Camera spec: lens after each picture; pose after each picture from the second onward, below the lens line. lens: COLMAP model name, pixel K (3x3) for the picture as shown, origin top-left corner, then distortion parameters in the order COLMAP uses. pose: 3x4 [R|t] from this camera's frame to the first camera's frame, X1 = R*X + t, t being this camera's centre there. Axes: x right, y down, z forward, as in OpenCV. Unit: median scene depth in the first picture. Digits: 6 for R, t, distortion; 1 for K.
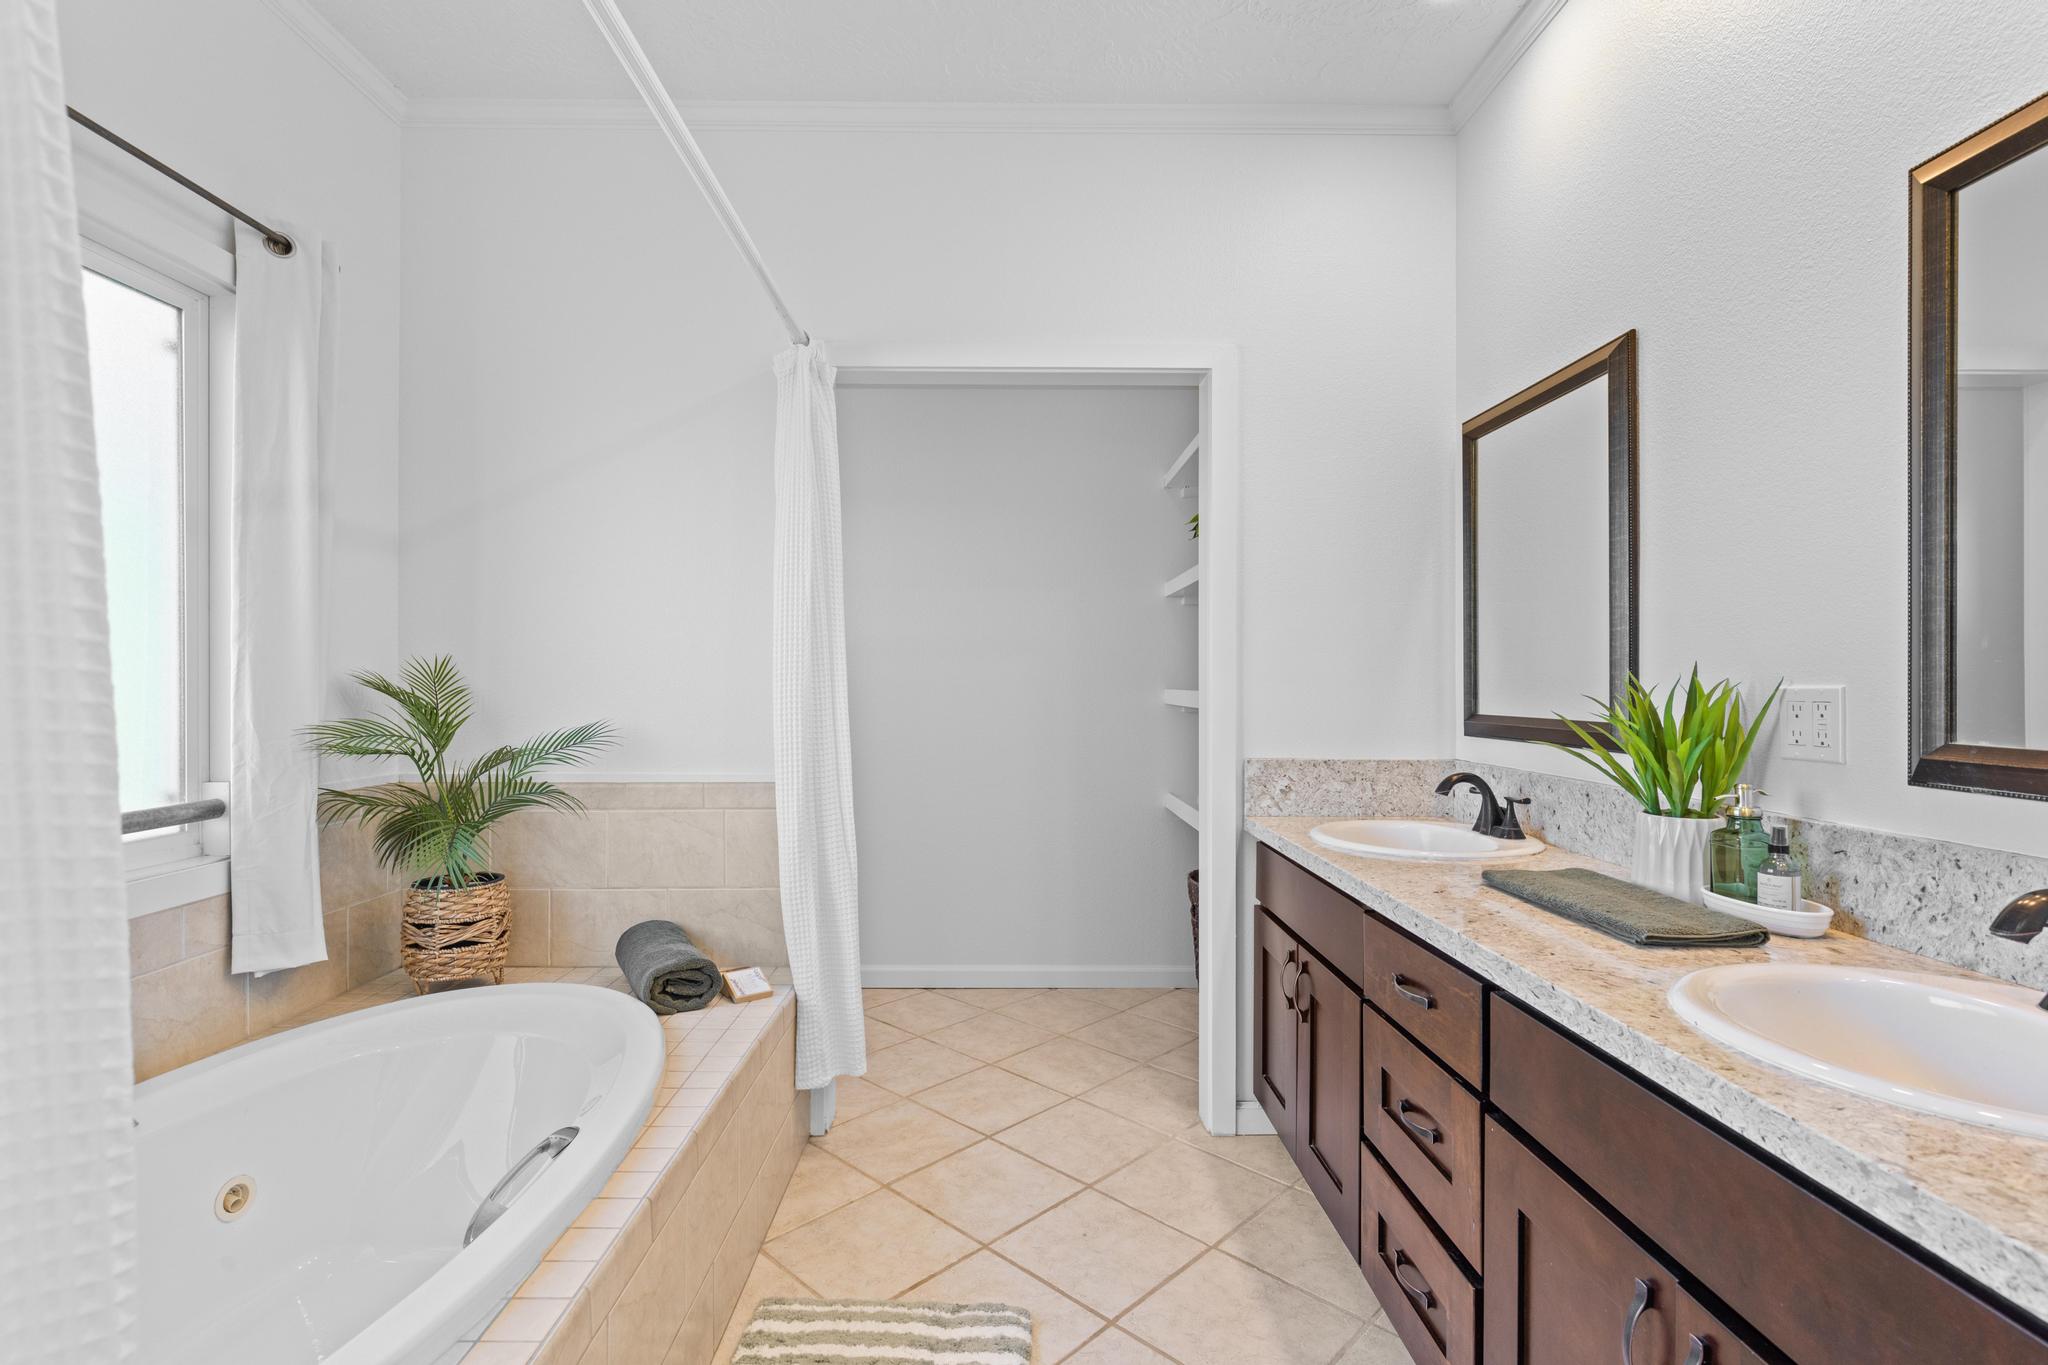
lens RADIAL K [[975.1, 0, 1017.5], [0, 975.1, 679.8], [0, 0, 1]] dist [0.000422, 0.000604]
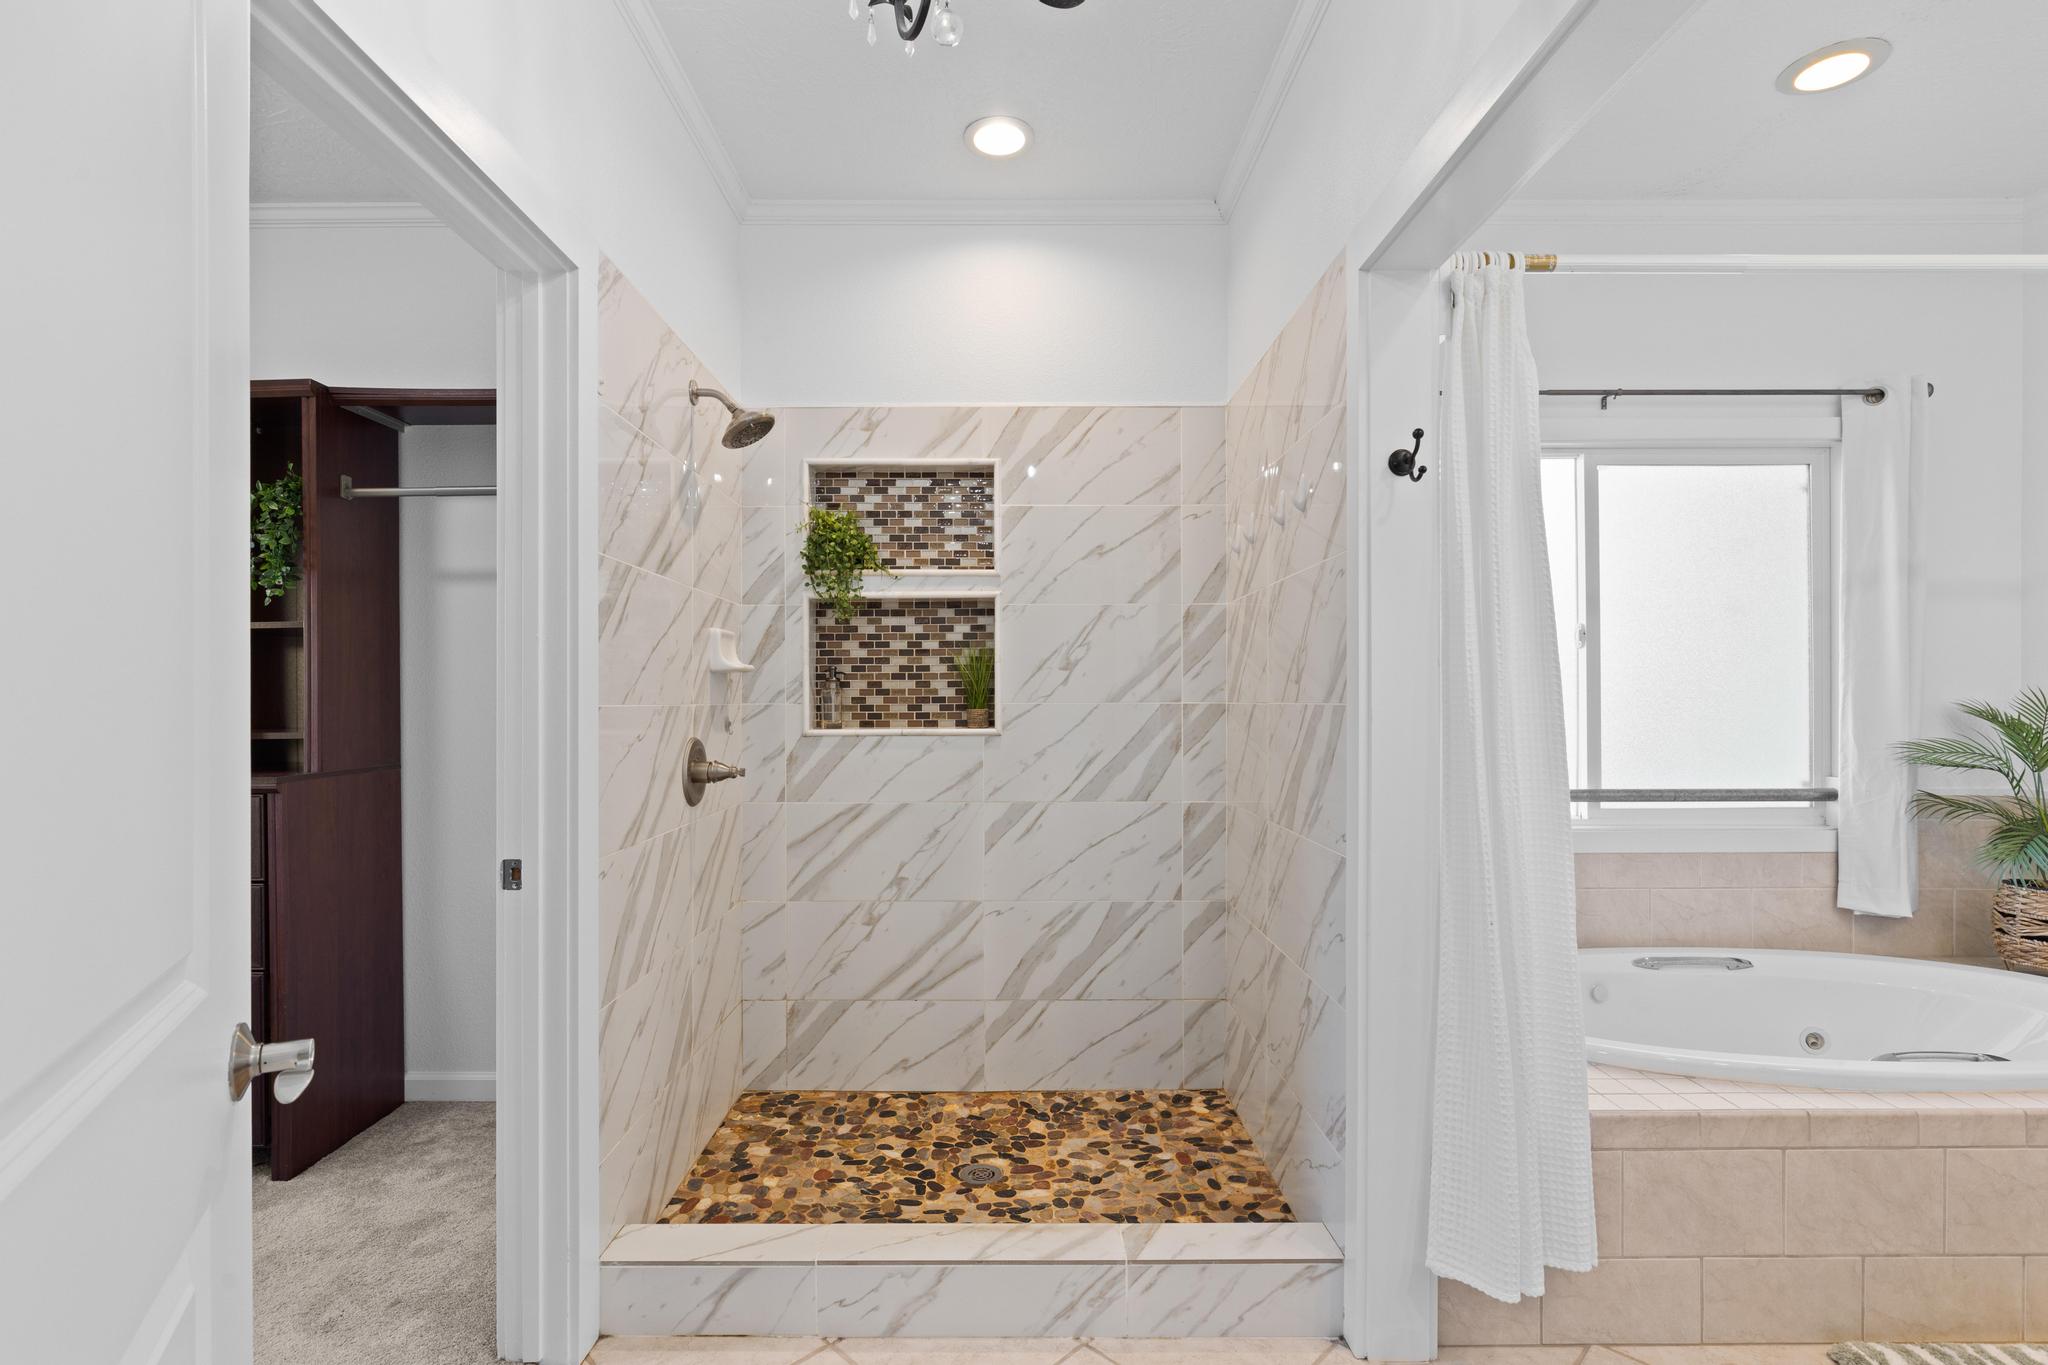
lens RADIAL K [[1040.8, 0, 1024.0], [0, 1040.8, 682.5], [0, 0, 1]] dist [-0.000046, 0.000039]
pose [[0.014069, -0.022152, -0.999656, 0.718770], [0.000043, 0.999755, -0.022153, -0.003440], [0.999901, 0.000269, 0.014067, -0.241179]]
